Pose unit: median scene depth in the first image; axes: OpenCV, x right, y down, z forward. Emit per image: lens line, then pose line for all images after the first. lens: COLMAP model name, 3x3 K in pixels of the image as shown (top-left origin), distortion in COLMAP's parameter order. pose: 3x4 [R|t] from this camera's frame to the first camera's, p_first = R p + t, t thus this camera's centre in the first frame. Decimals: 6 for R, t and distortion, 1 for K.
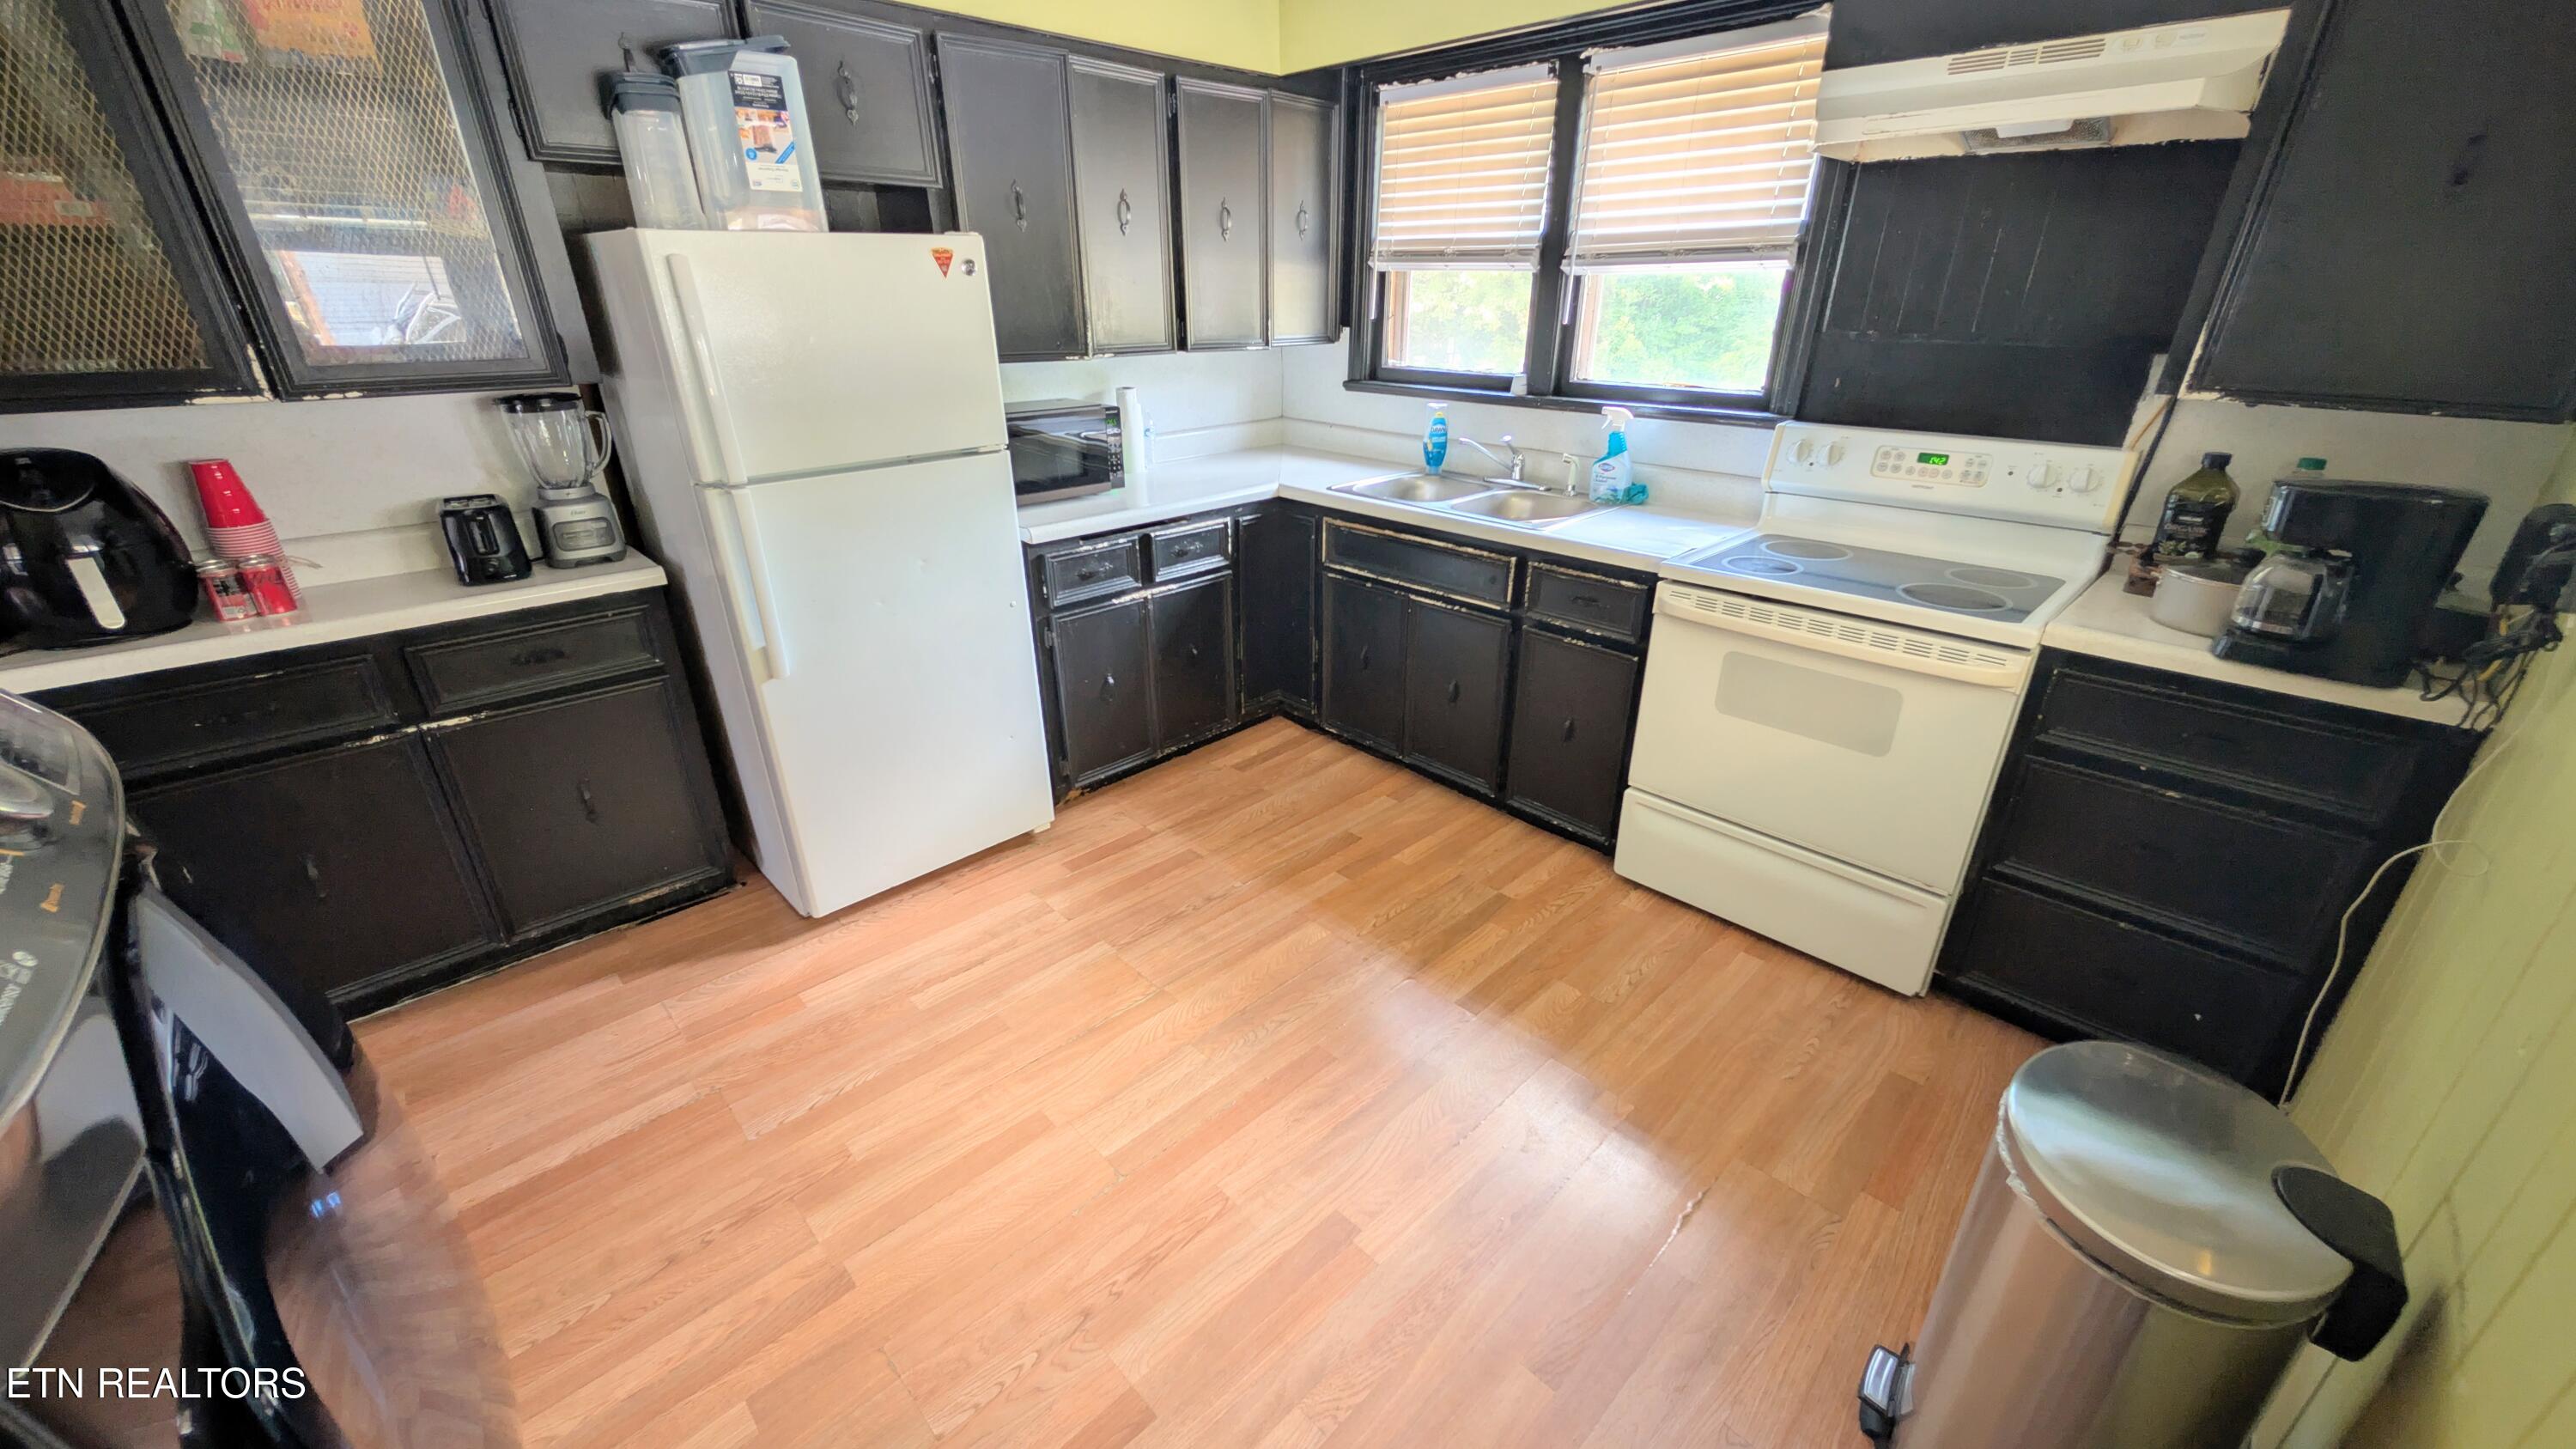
lens RADIAL K [[972.6, 0, 1298.2], [0, 972.6, 726.3], [0, 0, 1]] dist [-0.003825, -0.000175]
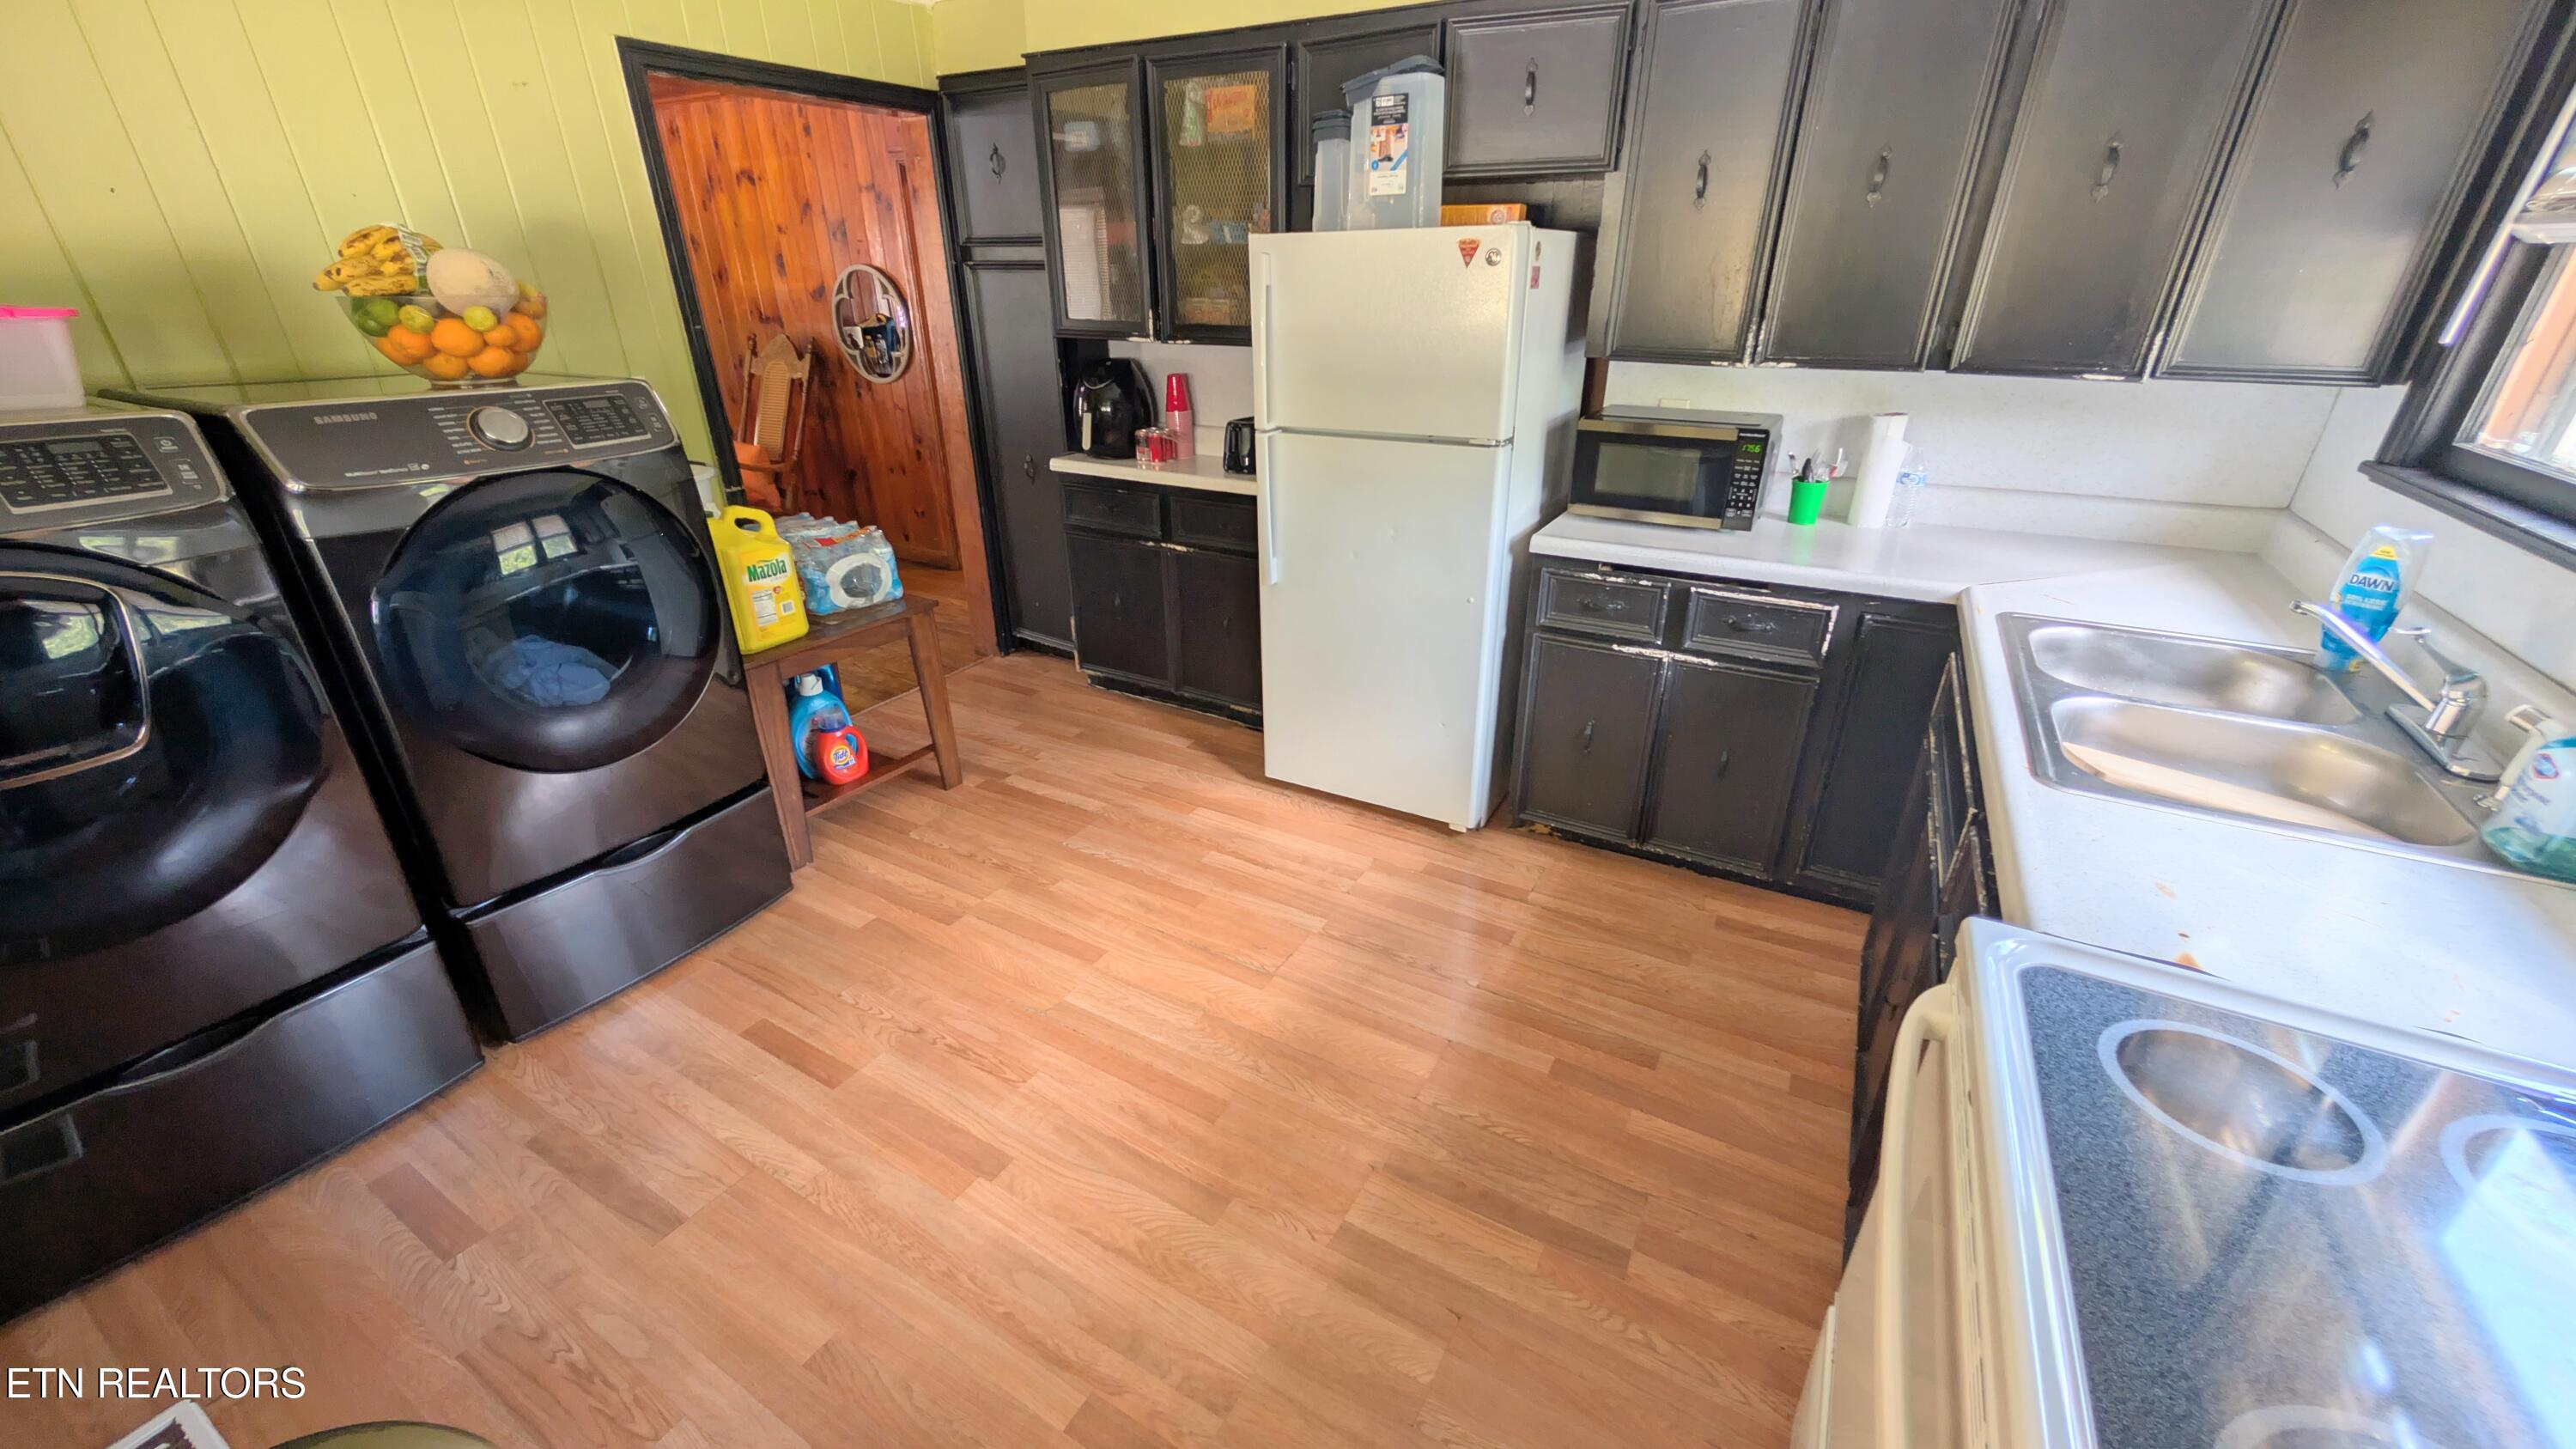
lens RADIAL K [[972.6, 0, 1293.5], [0, 972.6, 731.9], [0, 0, 1]] dist [-0.003825, -0.000175]
pose [[0.271132, 0.409643, -0.871022, 0.640256], [-0.392022, 0.873462, 0.288761, -0.250552], [0.879094, 0.263167, 0.397413, 0.541565]]
